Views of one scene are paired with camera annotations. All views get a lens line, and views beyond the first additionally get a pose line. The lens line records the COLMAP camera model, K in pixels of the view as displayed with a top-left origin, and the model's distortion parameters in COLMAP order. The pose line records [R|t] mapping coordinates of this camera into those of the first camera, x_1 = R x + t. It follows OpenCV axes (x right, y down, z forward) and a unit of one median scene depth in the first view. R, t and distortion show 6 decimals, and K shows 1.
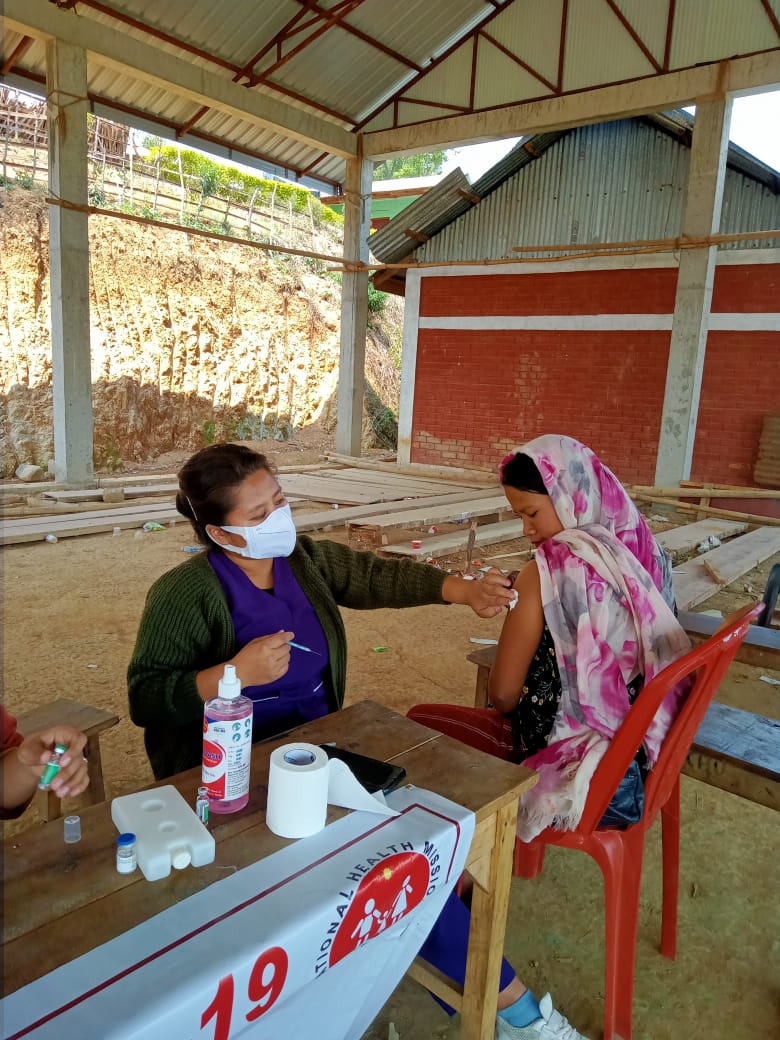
lens RADIAL K [[756.4, 0, 390.0], [0, 756.4, 520.0], [0, 0, 1]] dist [0.064557, -0.155656]
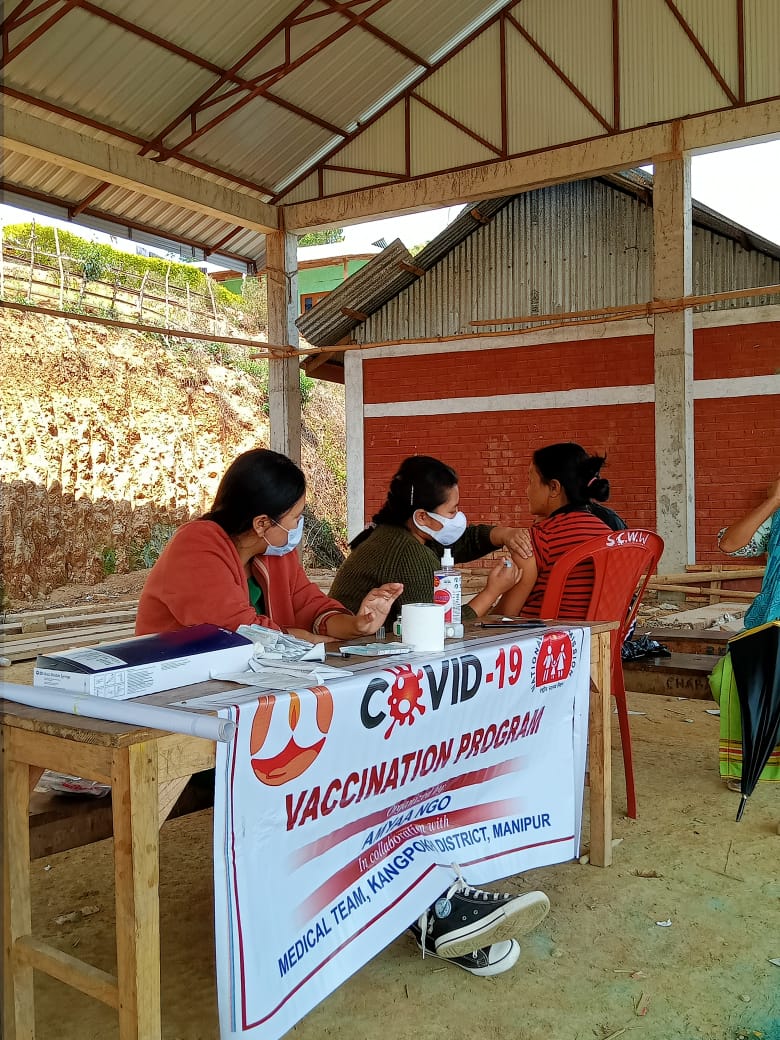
lens RADIAL K [[1053.9, 0, 390.0], [0, 1053.9, 520.0], [0, 0, 1]] dist [0.006690, -0.018066]
pose [[0.993069, -0.066438, 0.096950, -0.057900], [0.081322, 0.983973, -0.158693, 0.050401], [-0.084853, 0.165478, 0.982556, -0.142718]]
